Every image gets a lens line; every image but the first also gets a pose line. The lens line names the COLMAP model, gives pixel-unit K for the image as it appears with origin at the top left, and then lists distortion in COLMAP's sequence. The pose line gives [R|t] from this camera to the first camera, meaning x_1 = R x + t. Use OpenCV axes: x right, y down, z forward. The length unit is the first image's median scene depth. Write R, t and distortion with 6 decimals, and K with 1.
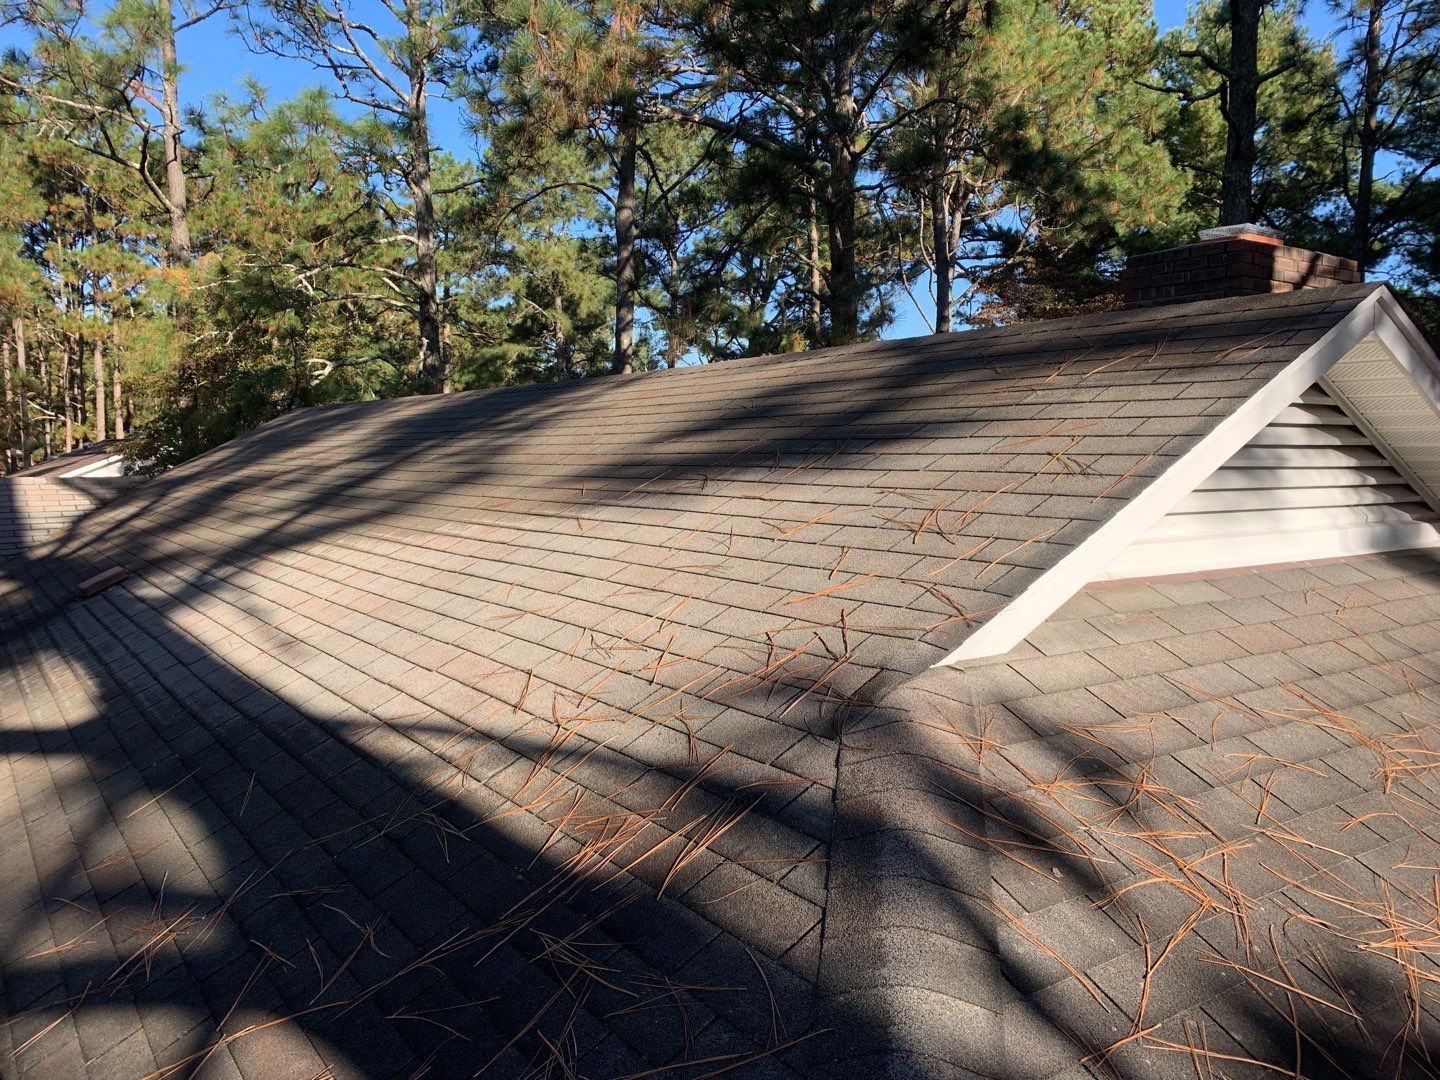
lens RADIAL K [[1109.0, 0, 726.7], [0, 1109.0, 530.8], [0, 0, 1]] dist [0.026406, -0.008542]
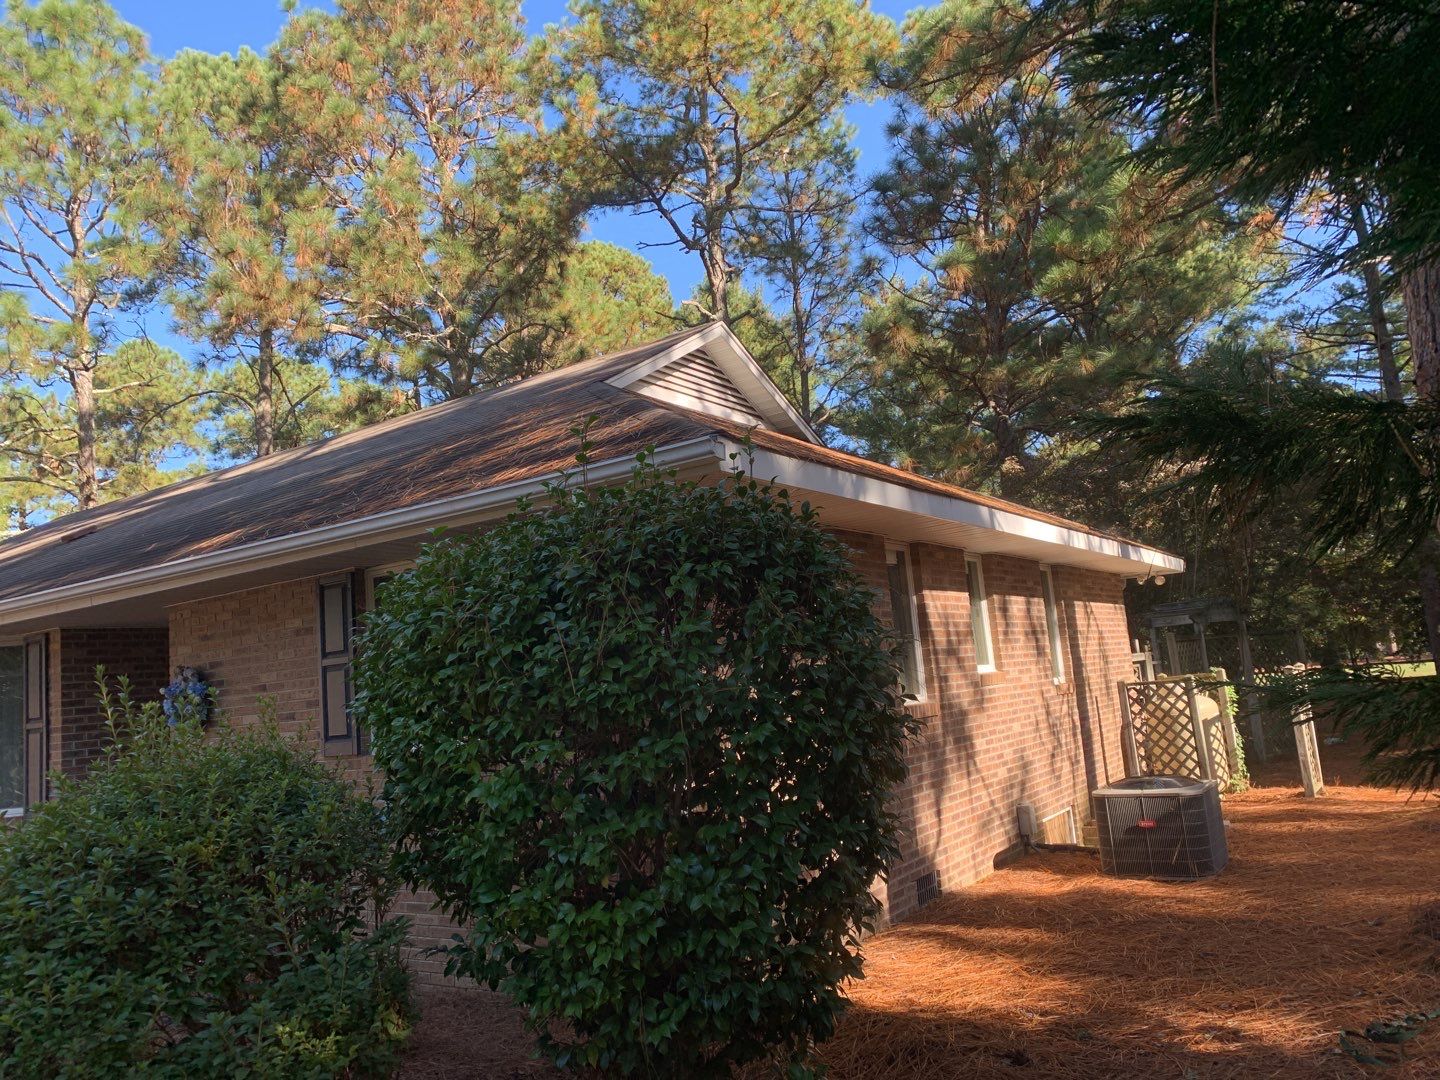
lens RADIAL K [[1114.2, 0, 710.3], [0, 1114.2, 542.8], [0, 0, 1]] dist [0.029604, -0.033957]
pose [[0.935009, -0.027758, 0.353535, -0.688722], [0.104829, 0.974013, -0.200771, 1.290037], [-0.338775, 0.224783, 0.913621, -2.152547]]
